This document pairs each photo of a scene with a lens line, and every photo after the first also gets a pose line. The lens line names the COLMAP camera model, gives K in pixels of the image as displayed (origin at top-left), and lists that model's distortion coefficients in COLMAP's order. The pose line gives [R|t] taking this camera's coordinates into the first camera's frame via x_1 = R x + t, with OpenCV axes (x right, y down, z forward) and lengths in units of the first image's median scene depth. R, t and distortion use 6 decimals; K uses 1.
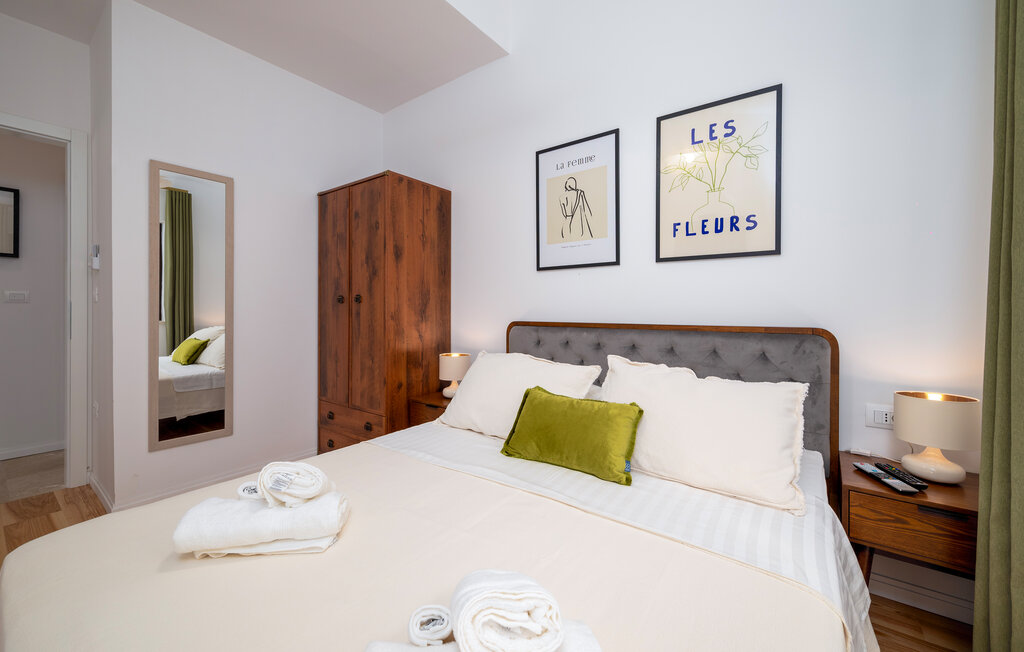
lens RADIAL K [[385.6, 0, 524.8], [0, 385.6, 307.5], [0, 0, 1]] dist [-0.010476, 0.000226]
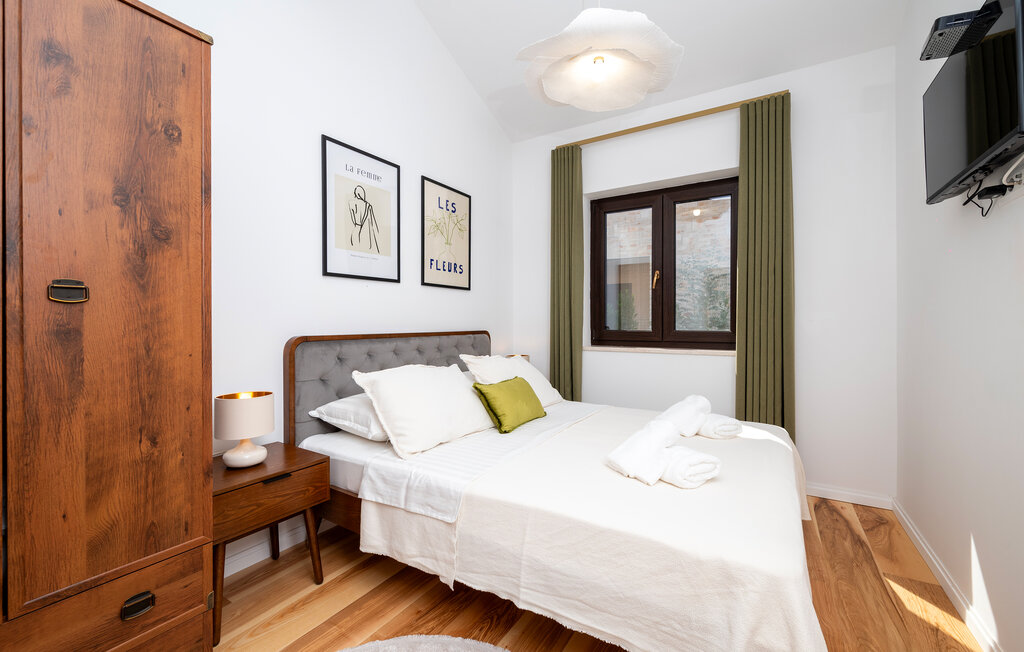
lens RADIAL K [[419.1, 0, 511.9], [0, 419.1, 323.8], [0, 0, 1]] dist [-0.003166, 0.001342]
pose [[-0.068165, -0.002771, 0.997670, -0.967939], [0.005589, 0.999979, 0.003159, 0.009993], [-0.997658, 0.005792, -0.068148, 0.691847]]
